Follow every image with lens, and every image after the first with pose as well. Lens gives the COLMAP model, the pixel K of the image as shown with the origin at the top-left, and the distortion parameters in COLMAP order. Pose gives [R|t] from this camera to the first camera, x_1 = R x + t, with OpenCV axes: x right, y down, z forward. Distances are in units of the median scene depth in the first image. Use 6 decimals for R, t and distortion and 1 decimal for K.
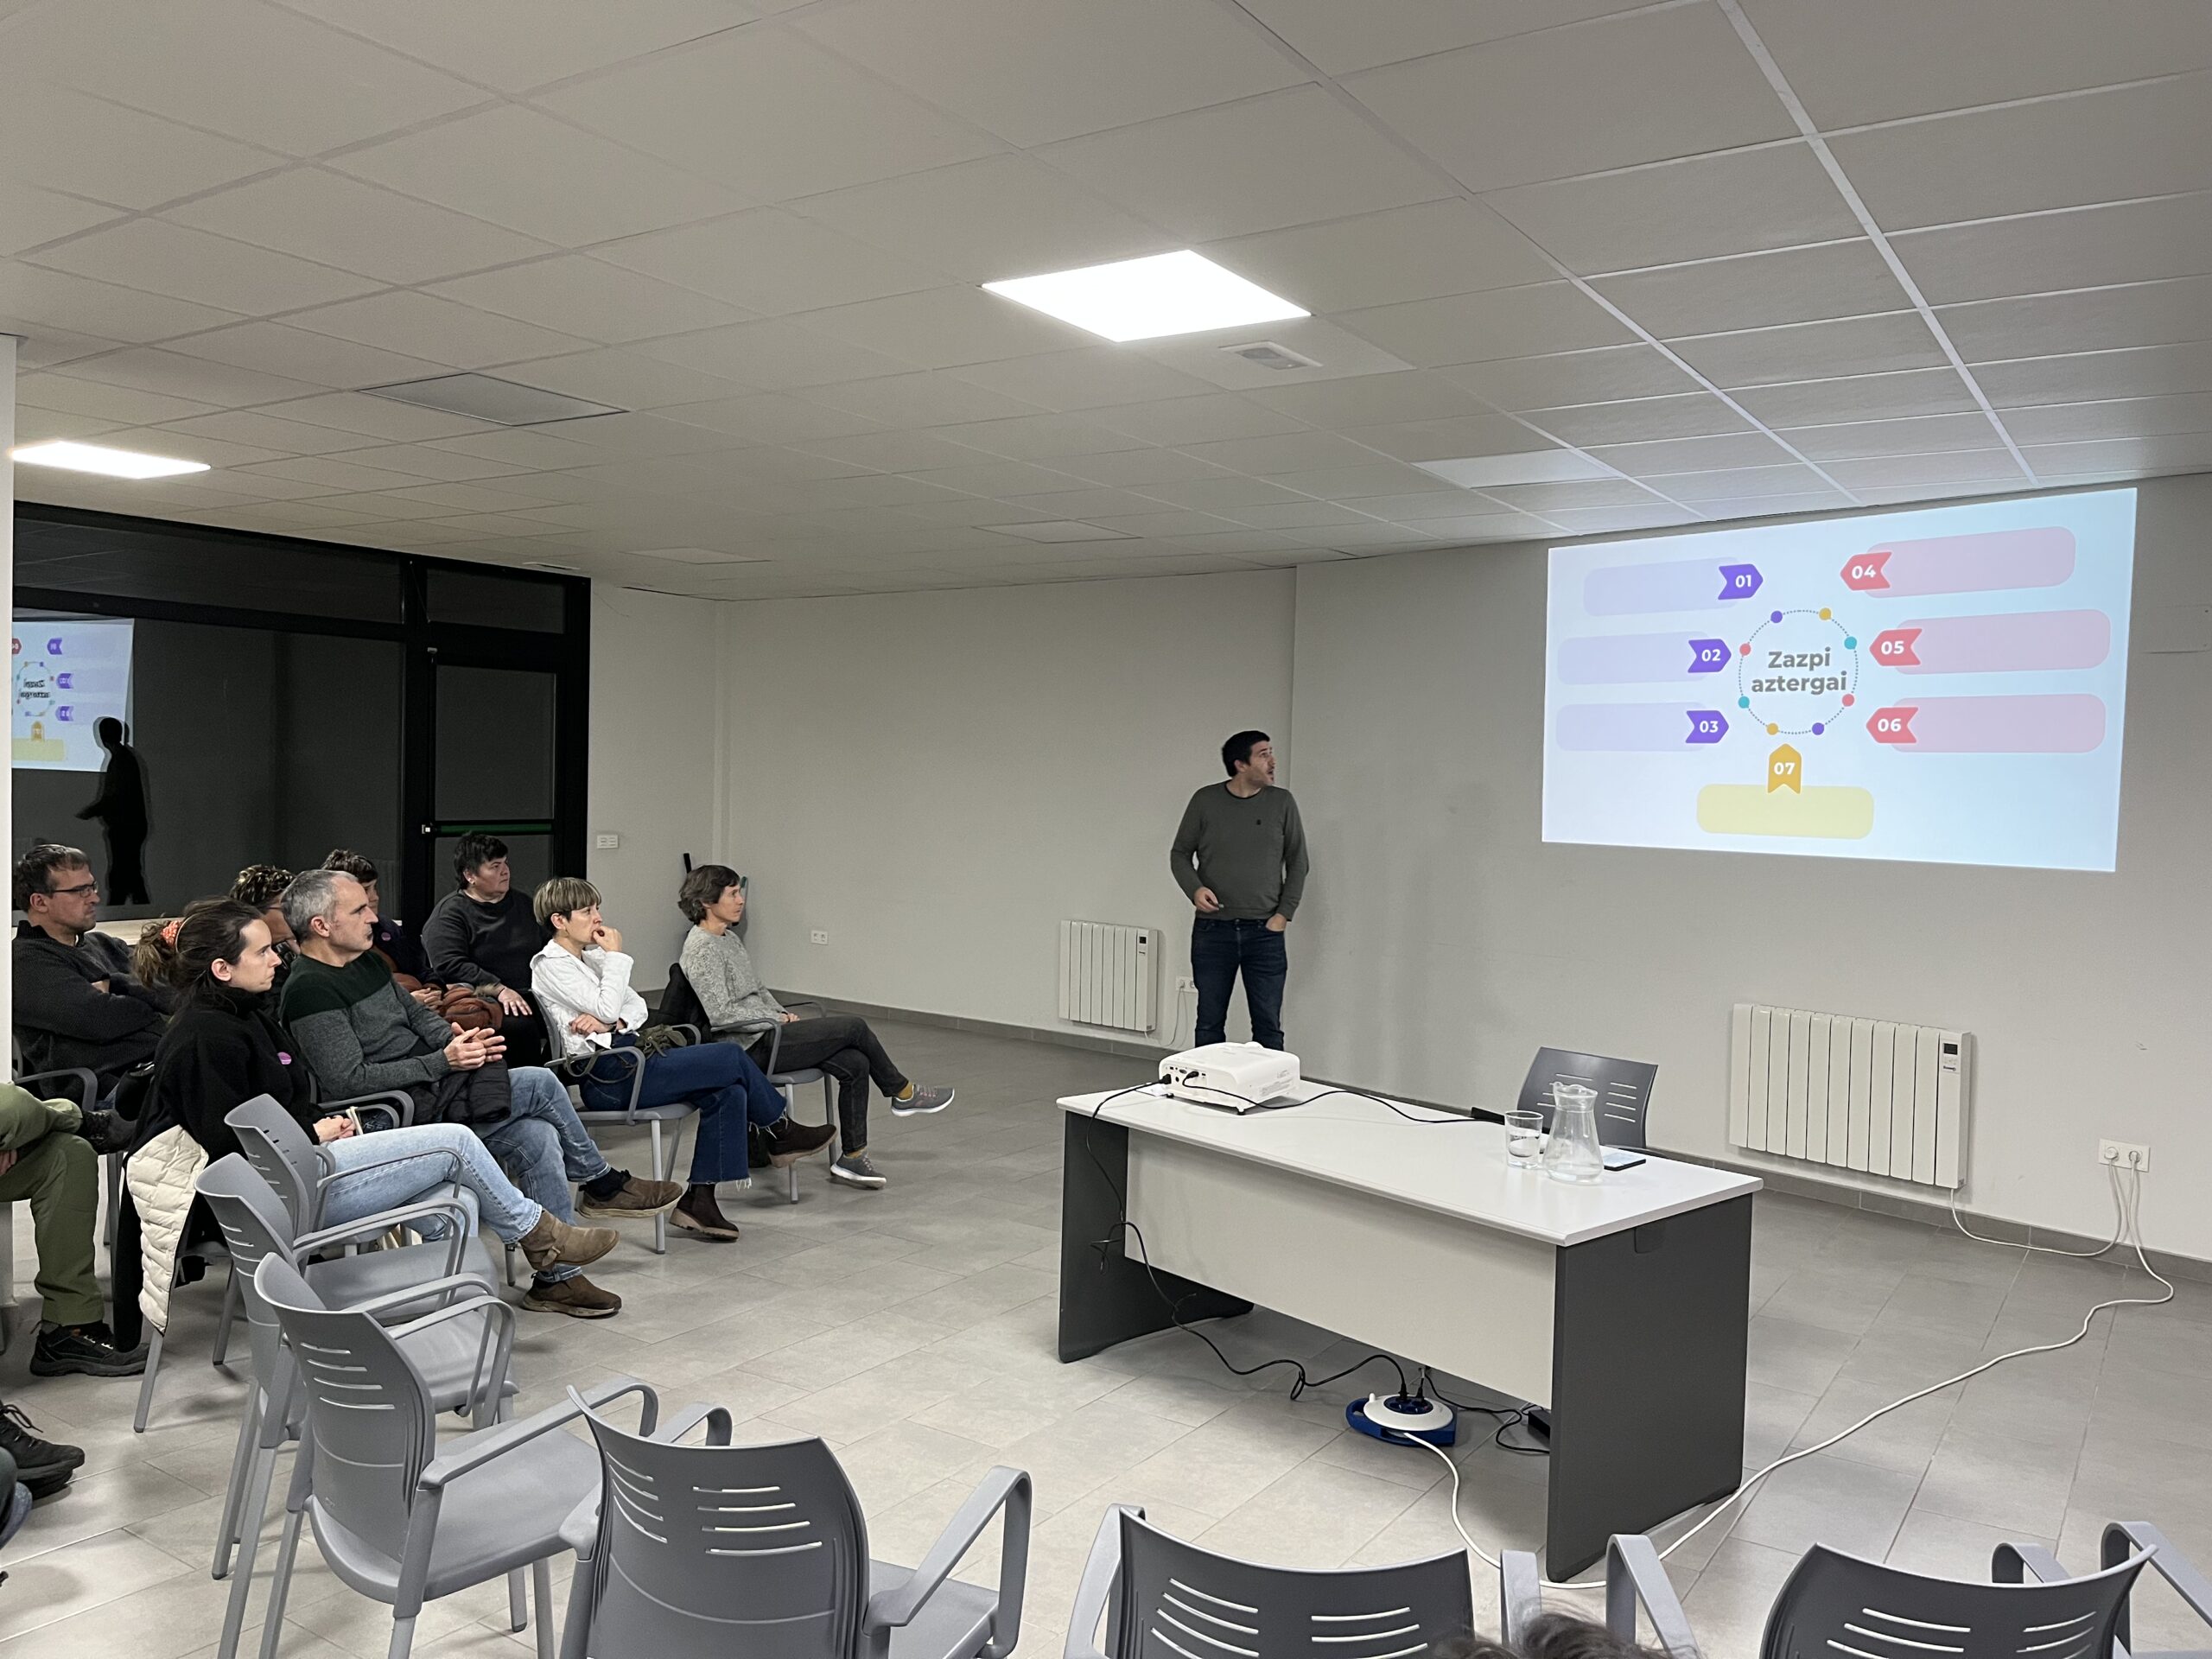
lens RADIAL K [[1668.1, 0, 1118.2], [0, 1668.1, 826.4], [0, 0, 1]] dist [0.067633, -0.092502]
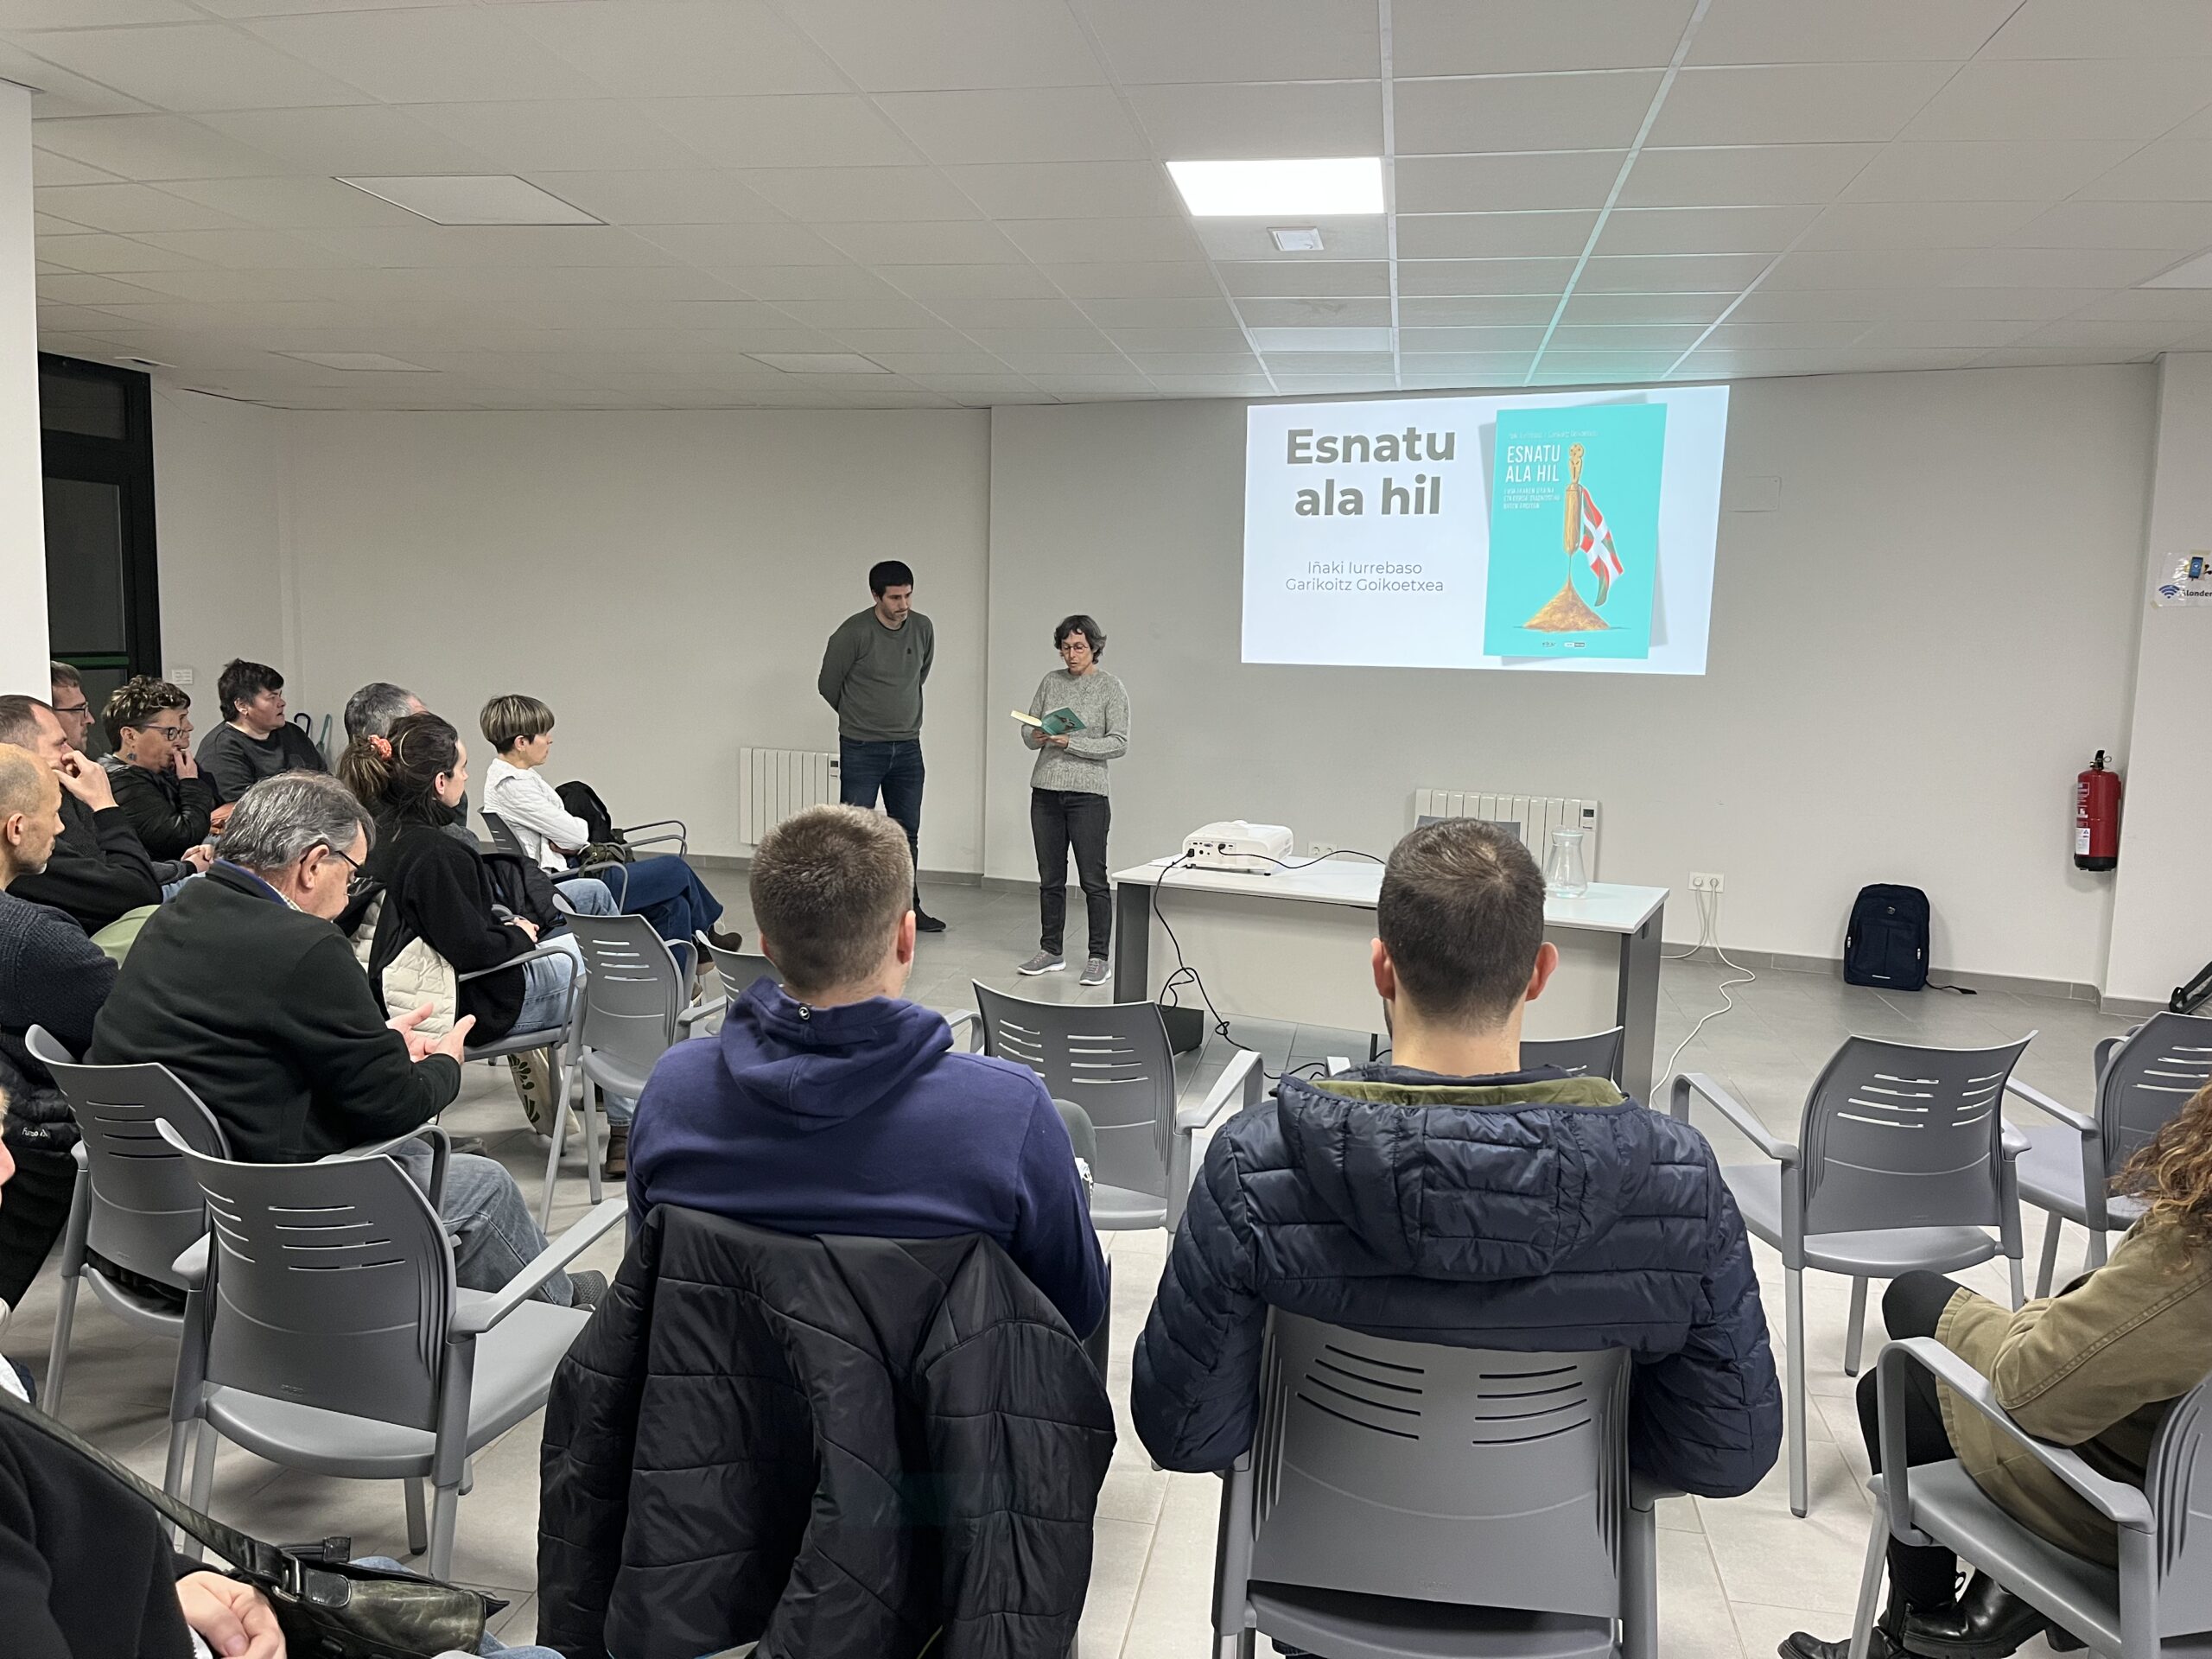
lens RADIAL K [[1668.1, 0, 1109.2], [0, 1668.1, 826.6], [0, 0, 1]] dist [0.067633, -0.092502]
pose [[0.917437, -0.047798, 0.394999, -0.486715], [0.010370, 0.995293, 0.096352, 0.016730], [-0.397745, -0.084300, 0.913615, -0.064455]]
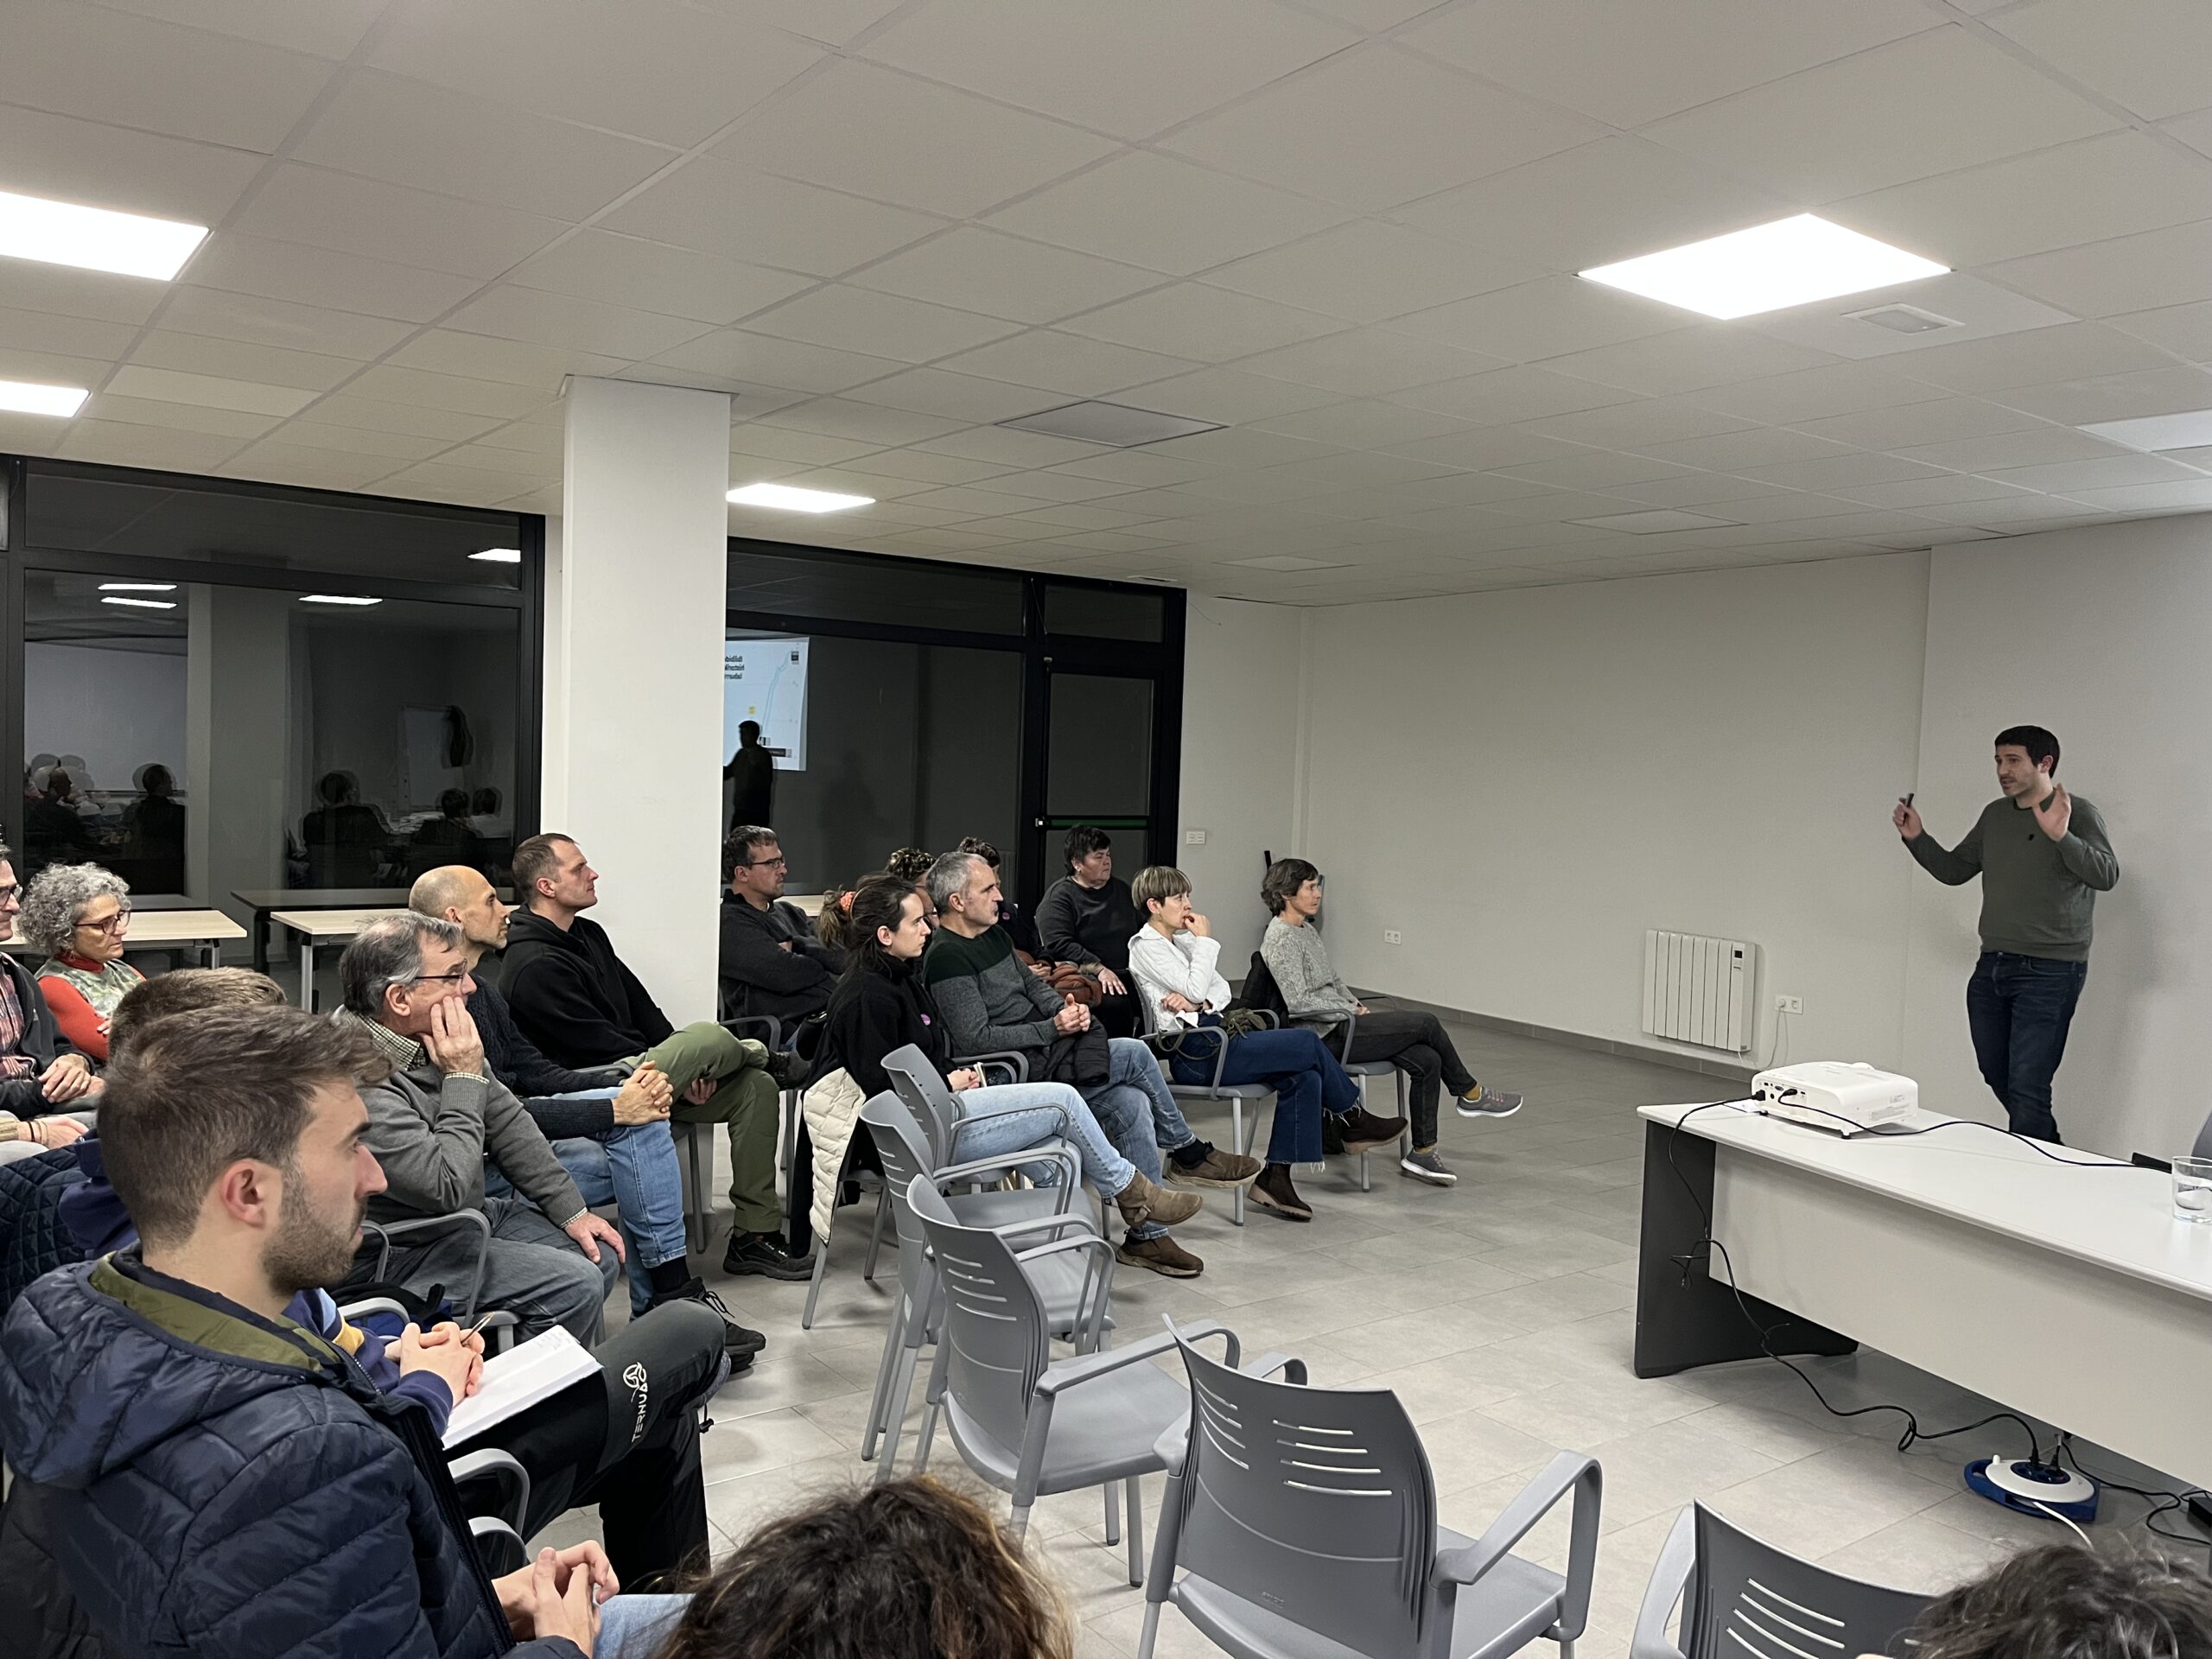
lens RADIAL K [[1668.1, 0, 1108.7], [0, 1668.1, 837.3], [0, 0, 1]] dist [0.067633, -0.092502]
pose [[0.940451, 0.022180, -0.339206, 0.001962], [-0.021097, 0.999754, 0.006879, 0.006604], [0.339275, 0.000687, 0.940687, -0.019463]]
